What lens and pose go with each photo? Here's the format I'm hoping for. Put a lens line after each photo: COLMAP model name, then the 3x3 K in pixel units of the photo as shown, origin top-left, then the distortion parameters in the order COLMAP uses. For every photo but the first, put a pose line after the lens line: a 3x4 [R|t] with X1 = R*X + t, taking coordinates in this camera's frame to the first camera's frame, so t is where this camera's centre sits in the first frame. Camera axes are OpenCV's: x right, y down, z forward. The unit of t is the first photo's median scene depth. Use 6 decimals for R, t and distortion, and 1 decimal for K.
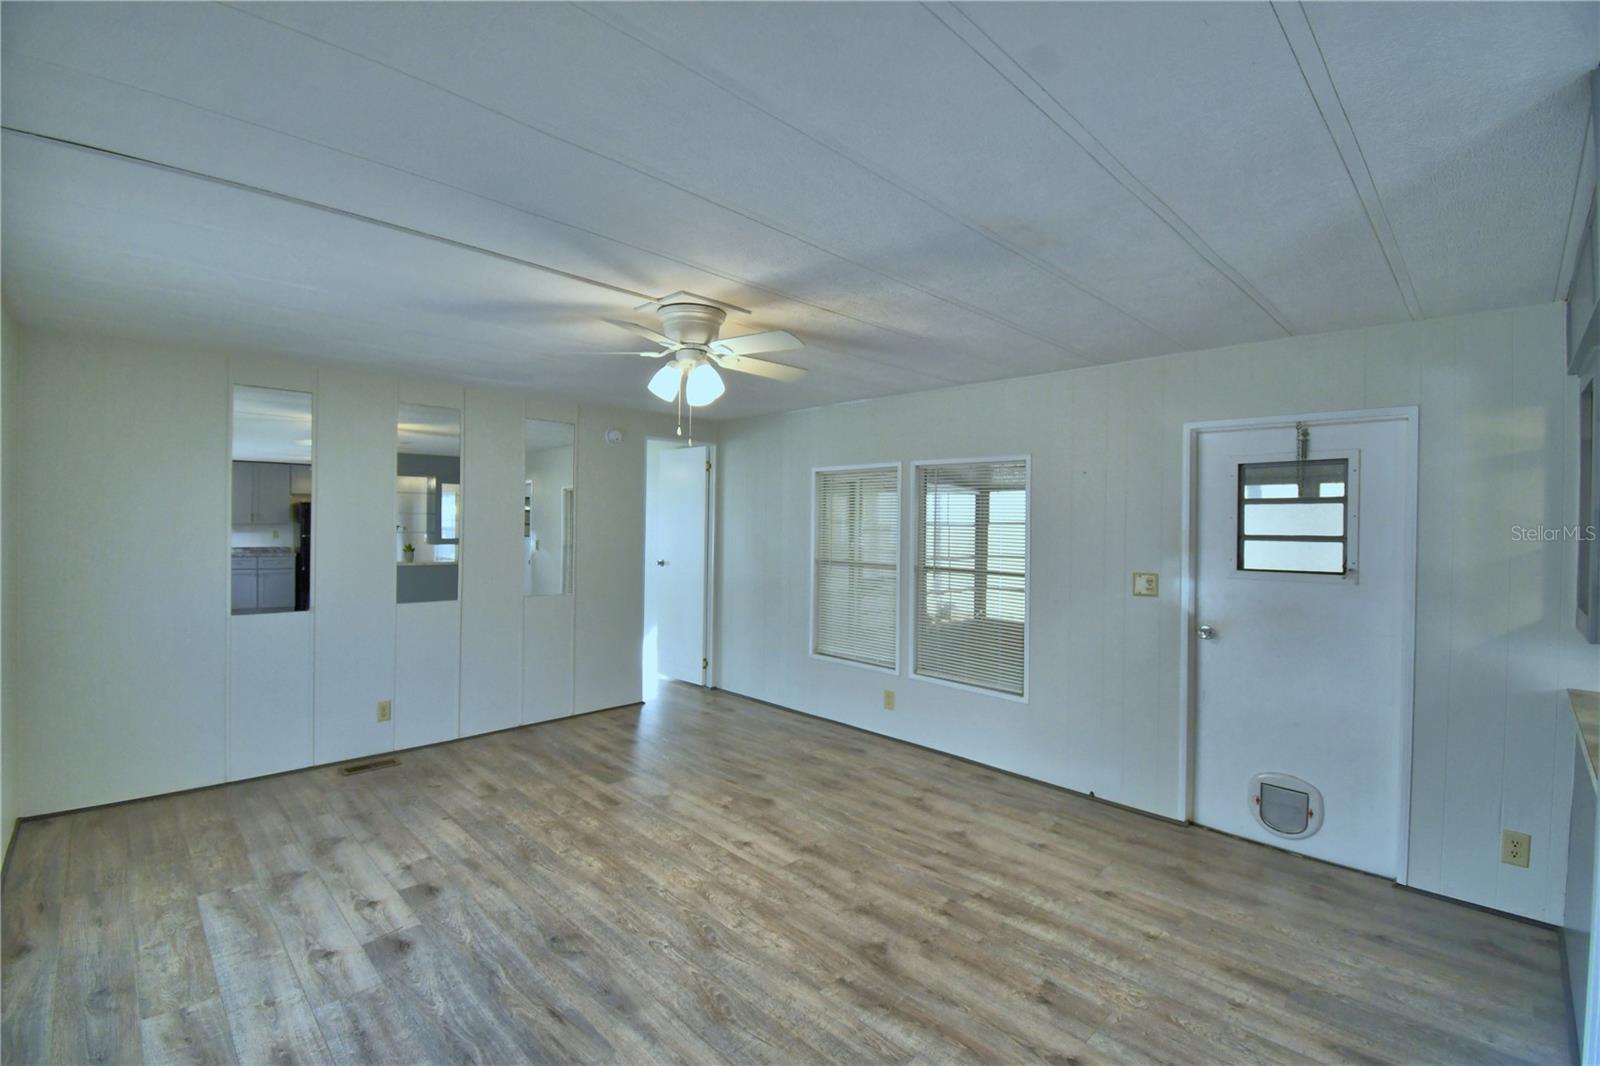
lens RADIAL K [[704.6, 0, 778.0], [0, 704.6, 522.9], [0, 0, 1]] dist [0.008675, -0.018021]
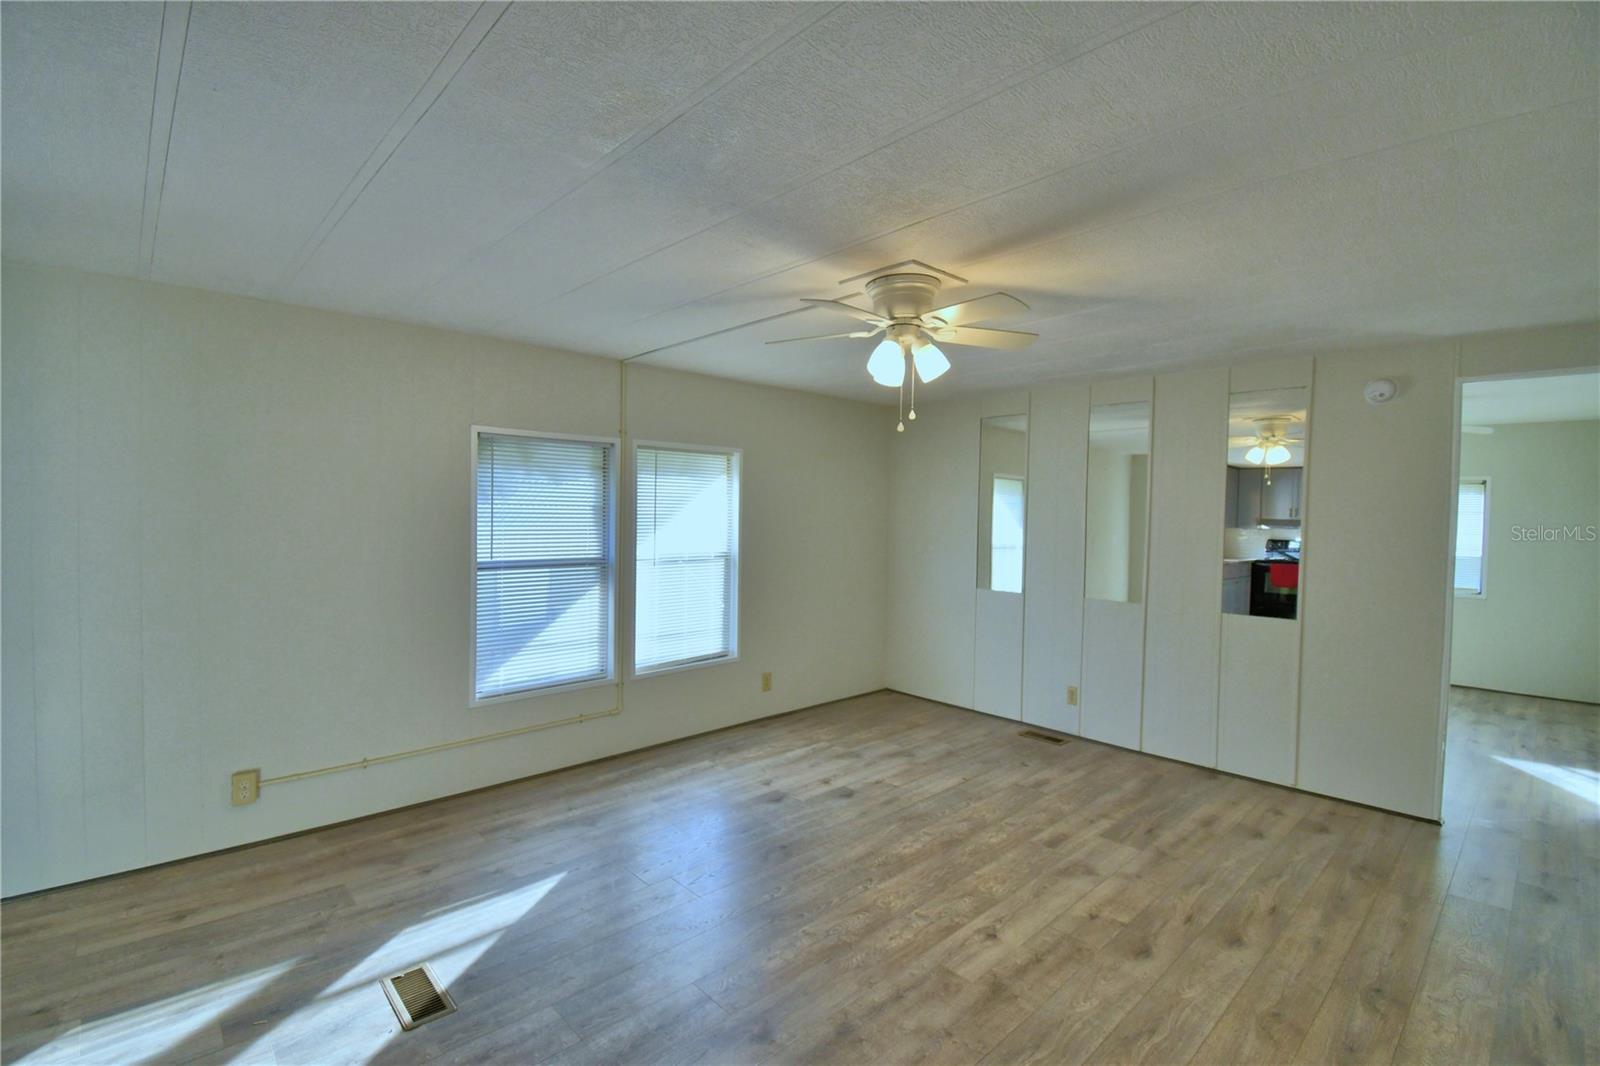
lens RADIAL K [[704.6, 0, 801.9], [0, 704.6, 538.0], [0, 0, 1]] dist [0.008675, -0.018021]
pose [[0.001792, 0.022452, -0.999746, 0.741537], [-0.018592, 0.999576, 0.022415, 0.008780], [0.999826, 0.018548, 0.002208, 0.815210]]
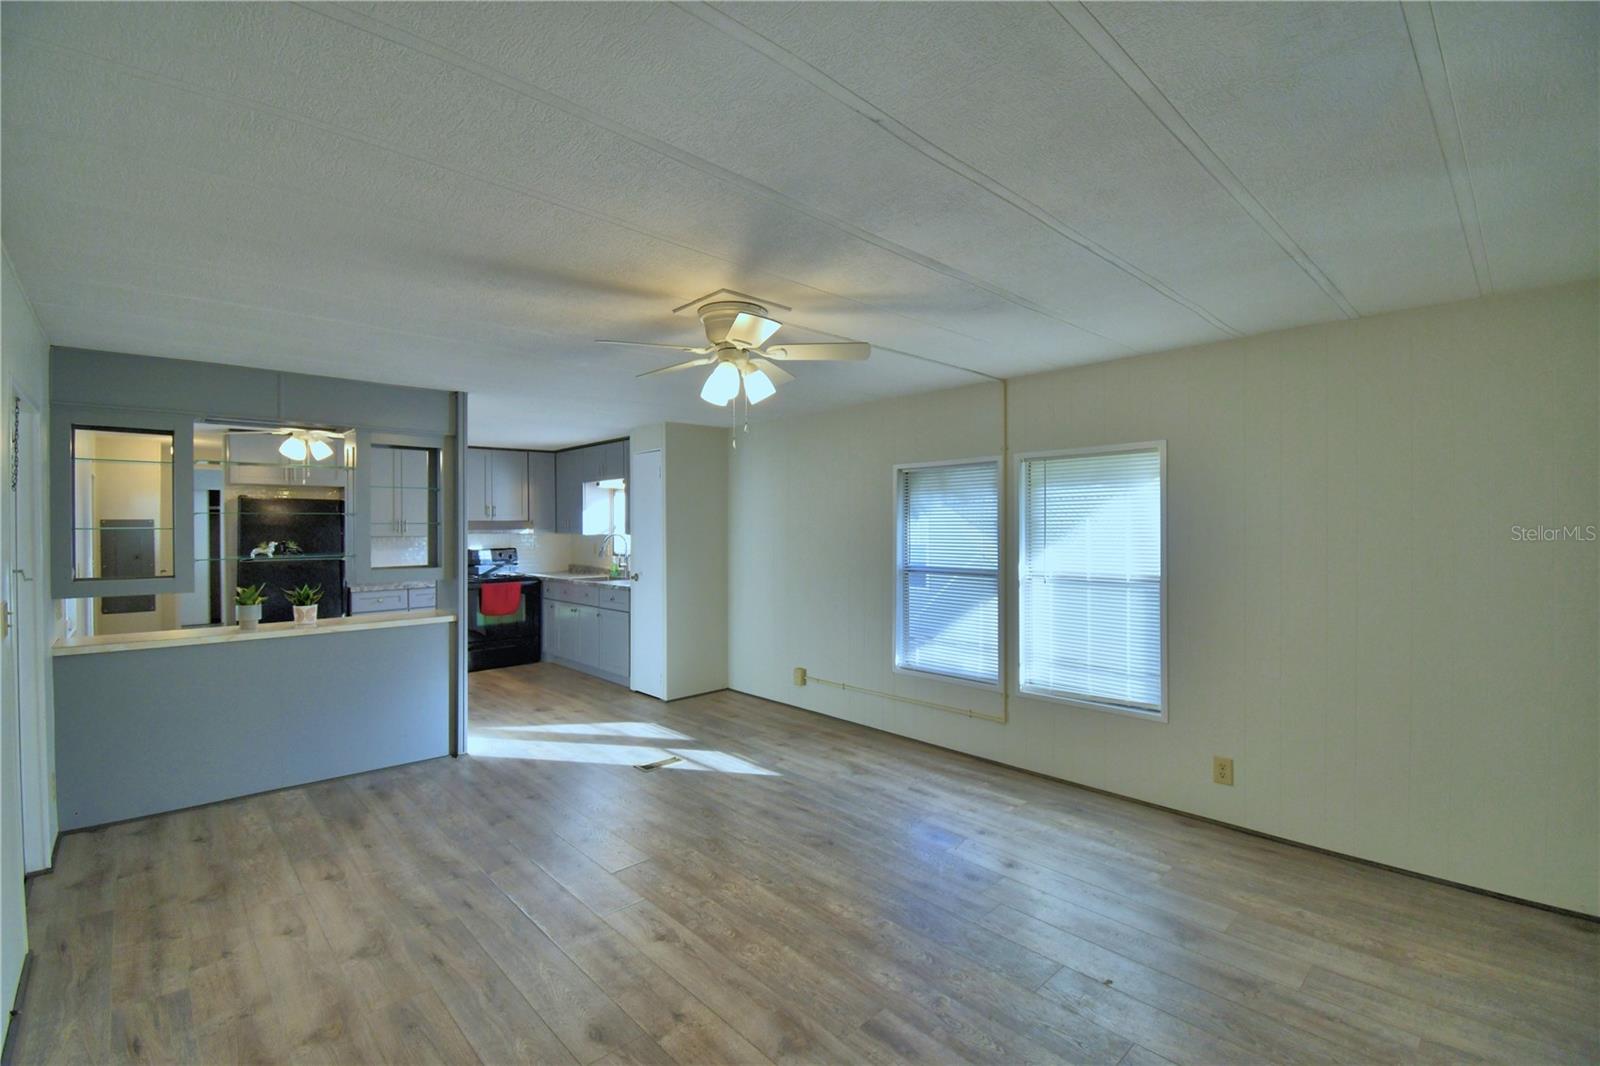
lens RADIAL K [[704.6, 0, 798.8], [0, 704.6, 529.4], [0, 0, 1]] dist [0.008675, -0.018021]
pose [[-0.999942, -0.009953, -0.004171, -0.197470], [-0.009994, 0.999899, 0.010126, -0.007489], [0.004070, 0.010168, -0.999940, 1.851181]]
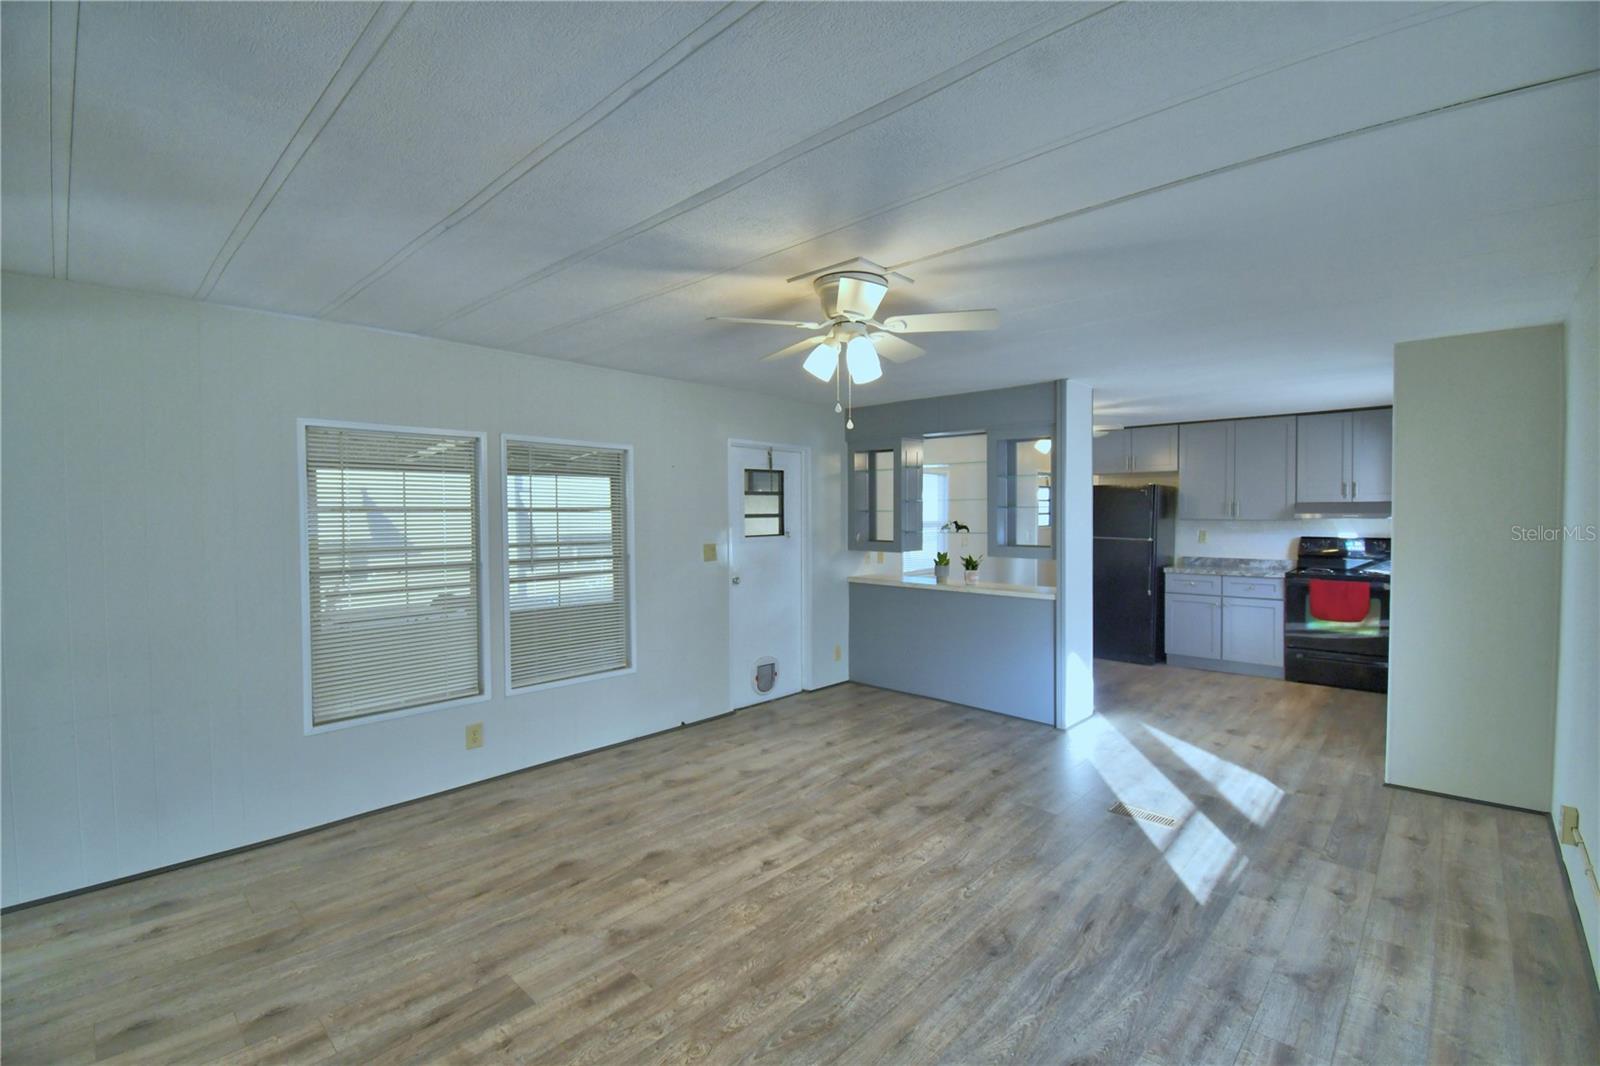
lens RADIAL K [[704.6, 0, 792.5], [0, 704.6, 536.7], [0, 0, 1]] dist [0.008675, -0.018021]
pose [[-0.051503, -0.051356, 0.997352, -0.978875], [0.005434, 0.998648, 0.051703, -0.017160], [-0.998658, 0.008083, -0.051154, 1.052183]]
